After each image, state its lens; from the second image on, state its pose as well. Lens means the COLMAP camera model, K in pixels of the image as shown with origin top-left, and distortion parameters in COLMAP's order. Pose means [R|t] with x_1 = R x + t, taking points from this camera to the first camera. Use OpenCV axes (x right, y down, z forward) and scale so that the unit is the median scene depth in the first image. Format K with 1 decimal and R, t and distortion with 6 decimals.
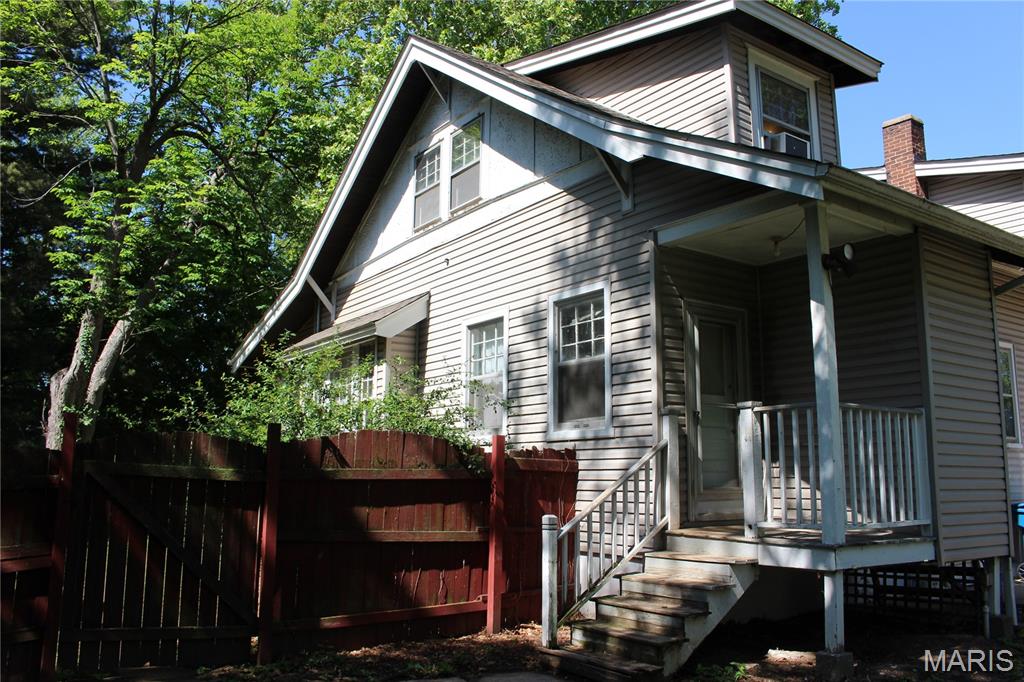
lens RADIAL K [[852.0, 0, 512.0], [0, 852.0, 341.0], [0, 0, 1]] dist [-0.162287, 0.160017]
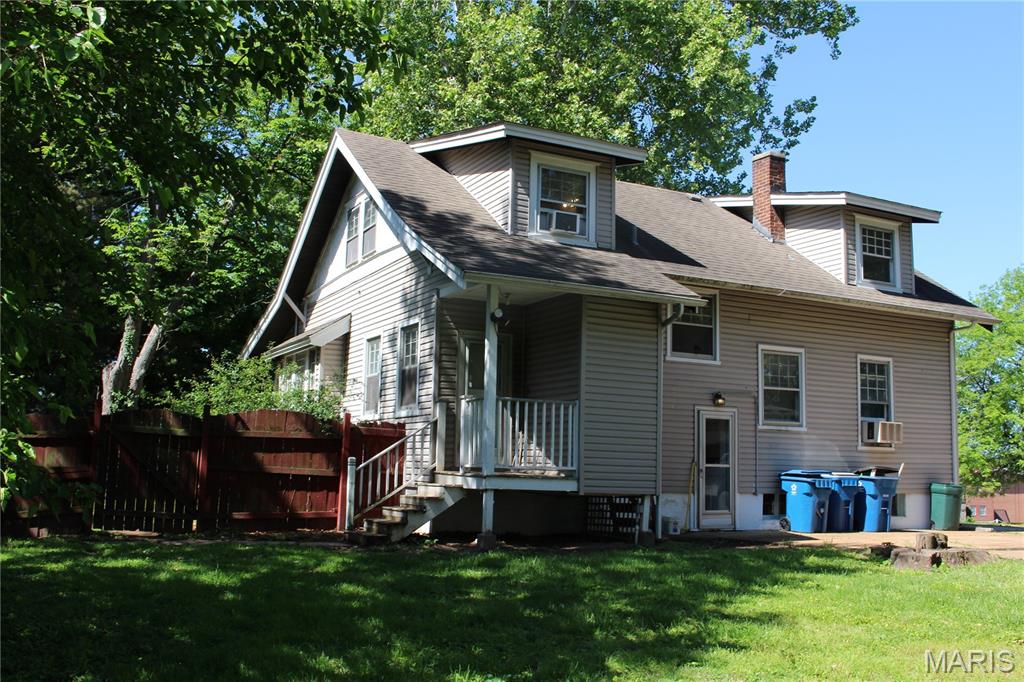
lens RADIAL K [[1033.5, 0, 512.0], [0, 1033.5, 341.0], [0, 0, 1]] dist [-0.110602, 0.014084]
pose [[0.989646, -0.001063, -0.143529, 0.524551], [0.005571, 0.999503, 0.031014, -0.080436], [0.143424, -0.031492, 0.989160, -0.833781]]
